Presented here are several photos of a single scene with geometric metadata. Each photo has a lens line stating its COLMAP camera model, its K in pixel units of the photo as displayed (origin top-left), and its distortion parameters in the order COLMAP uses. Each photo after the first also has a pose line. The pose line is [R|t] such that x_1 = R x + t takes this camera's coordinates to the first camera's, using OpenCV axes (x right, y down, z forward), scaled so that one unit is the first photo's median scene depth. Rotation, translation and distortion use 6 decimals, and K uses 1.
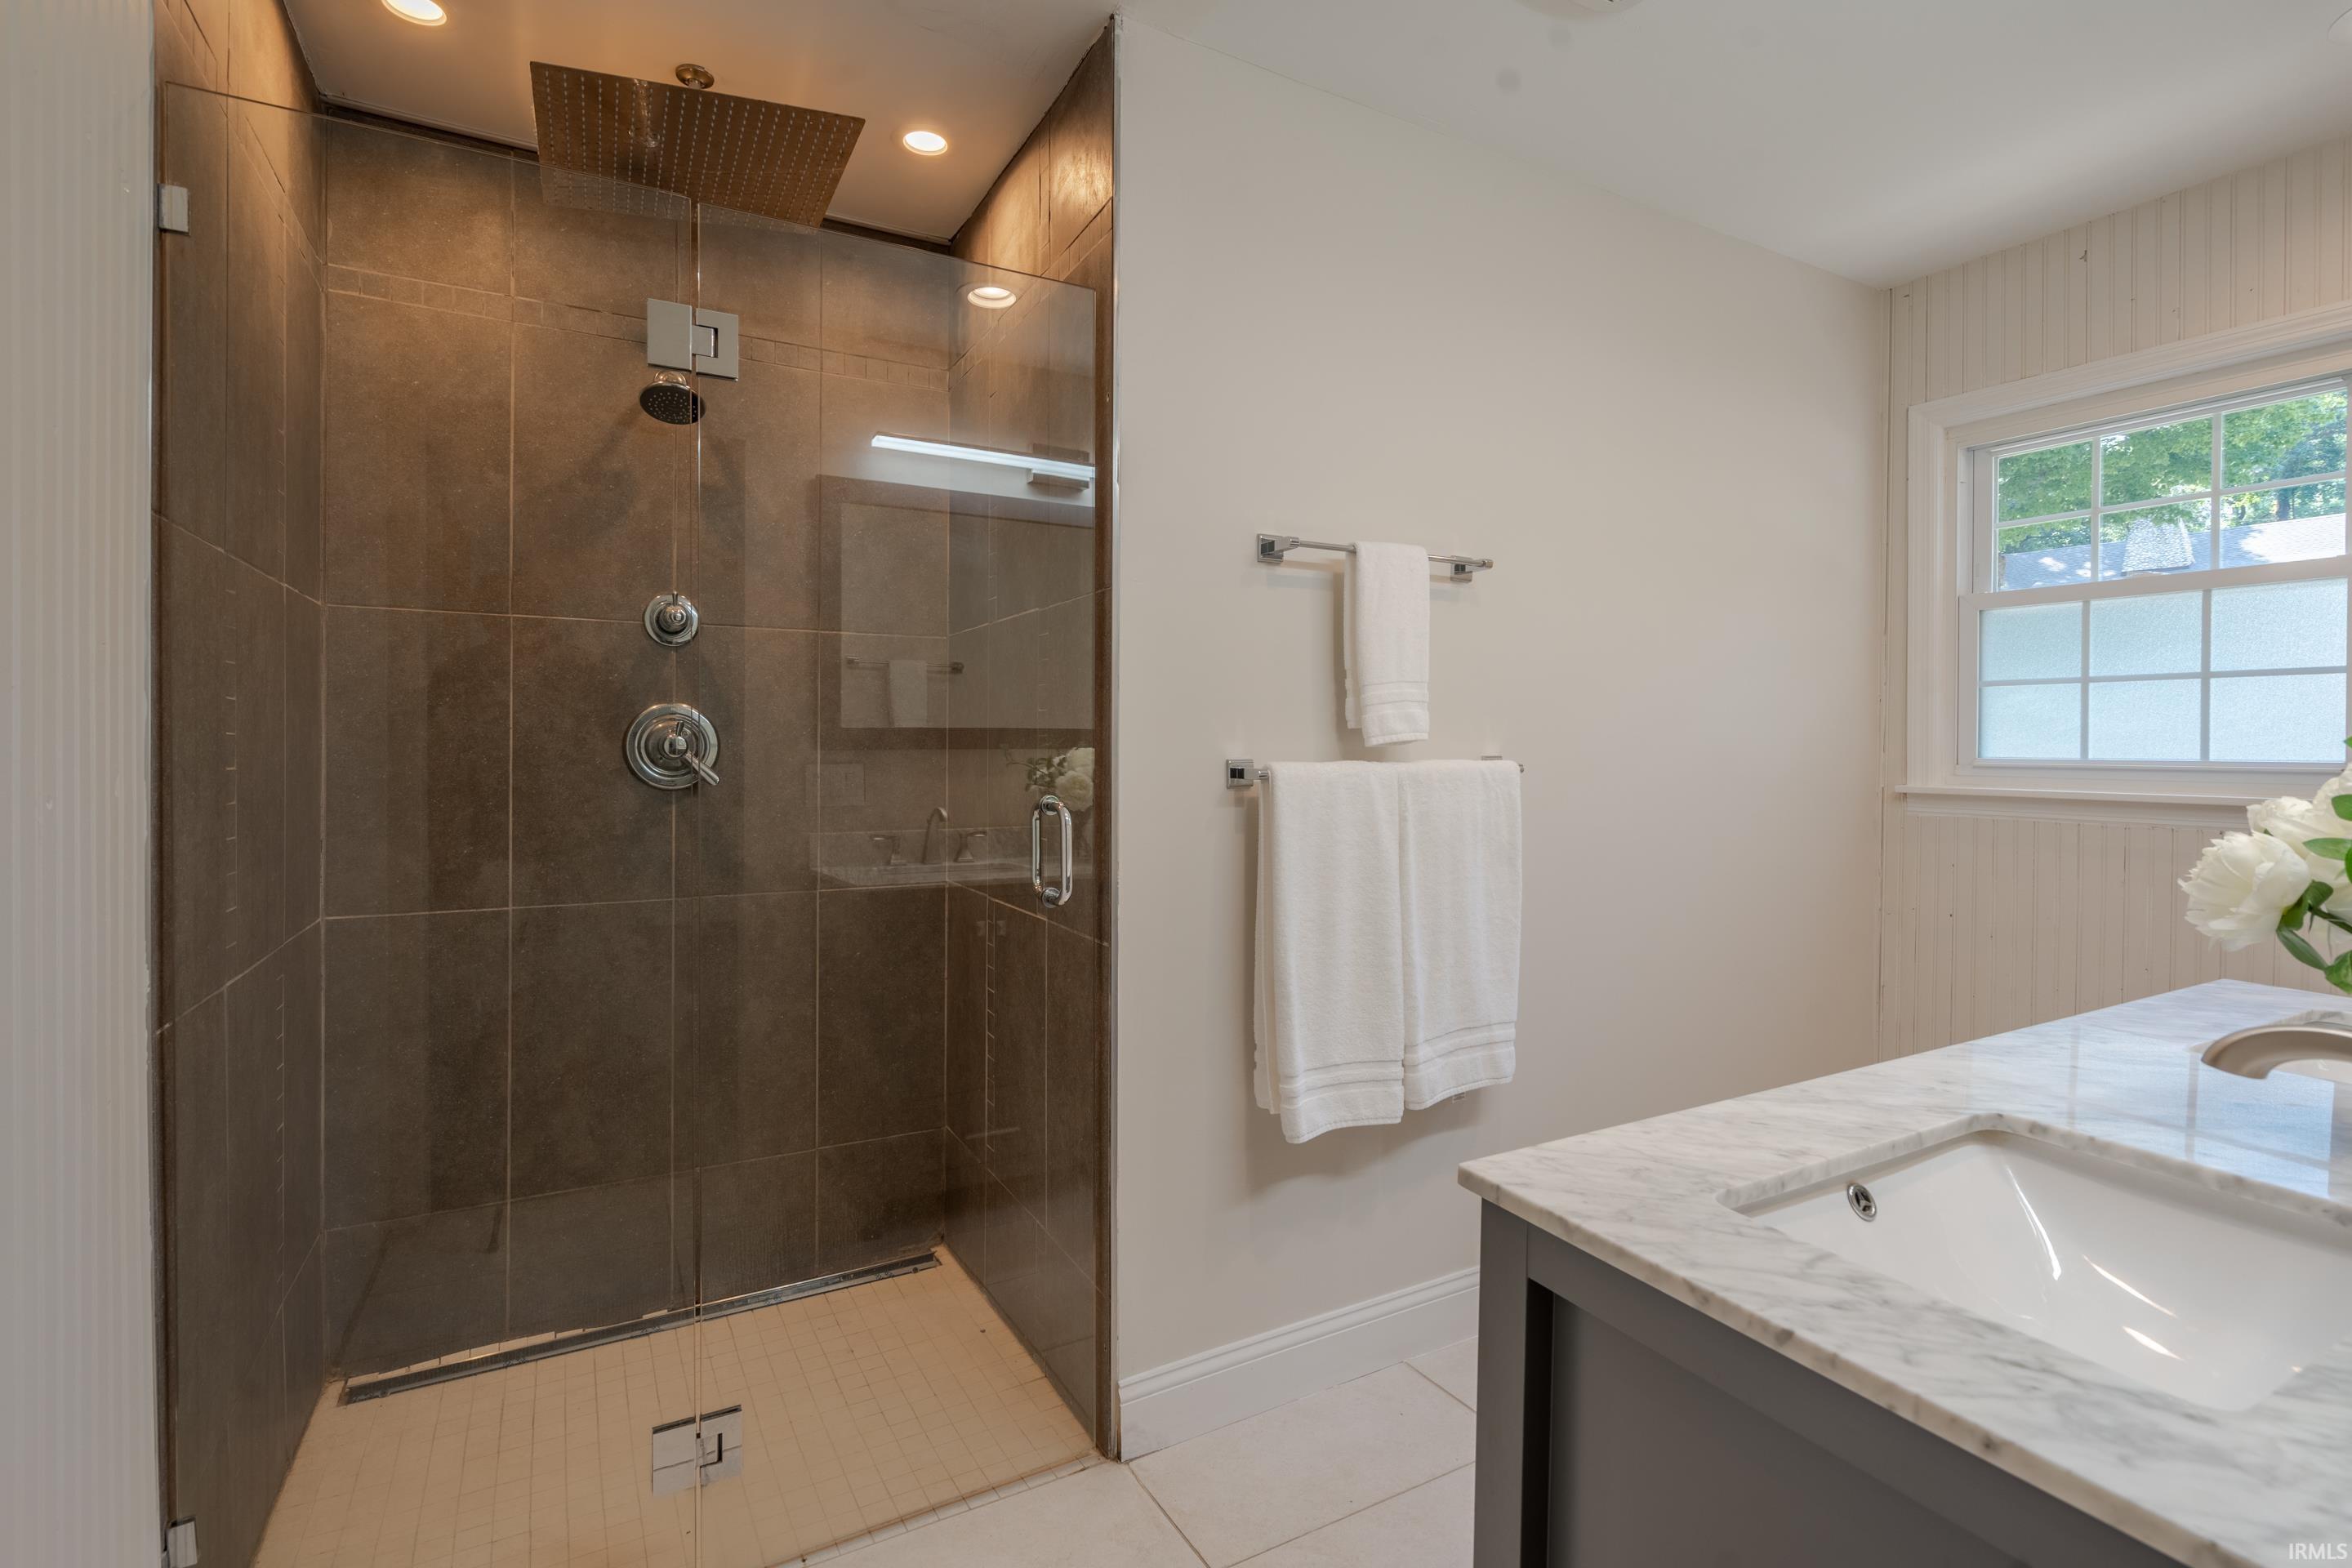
lens RADIAL K [[1076.7, 0, 1183.4], [0, 1076.7, 786.0], [0, 0, 1]] dist [-0.001393, 0.000254]
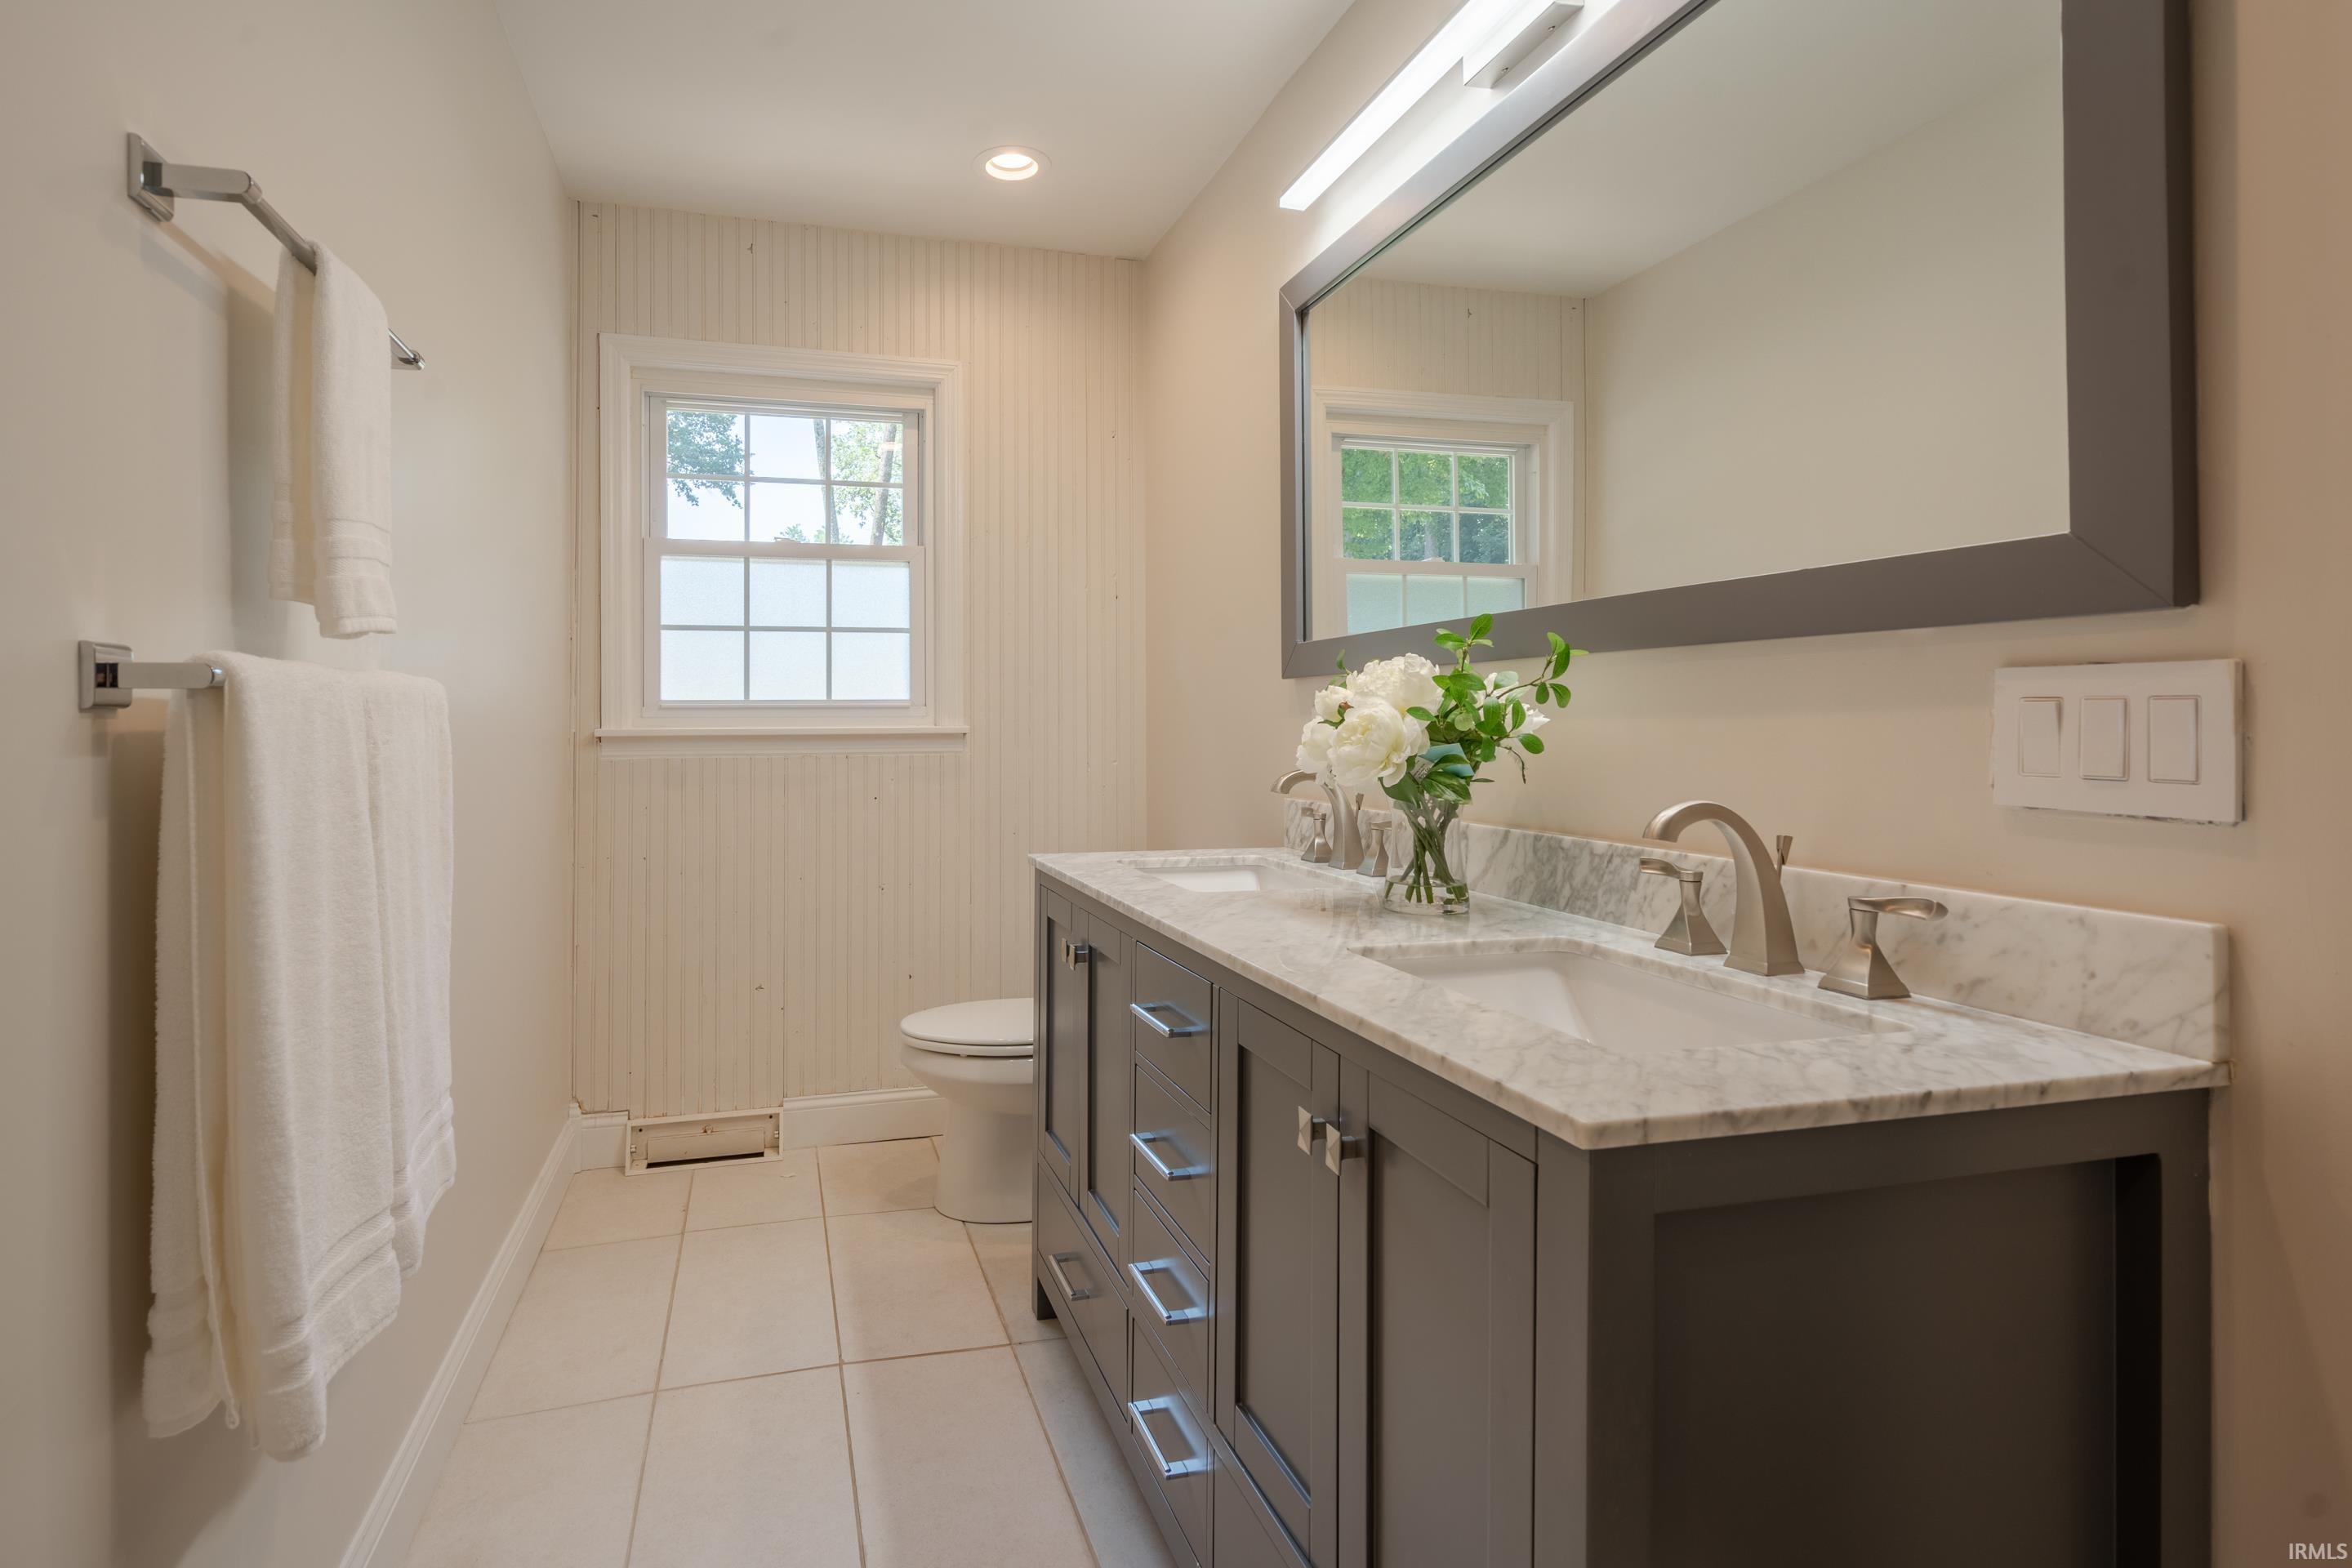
lens RADIAL K [[1096.2, 0, 1172.1], [0, 1096.2, 727.9], [0, 0, 1]] dist [-0.004013, -0.000095]
pose [[0.263319, -0.021589, 0.964467, -0.246108], [0.046302, 0.998880, 0.009717, 0.023271], [-0.963597, 0.042098, 0.264024, 0.470857]]
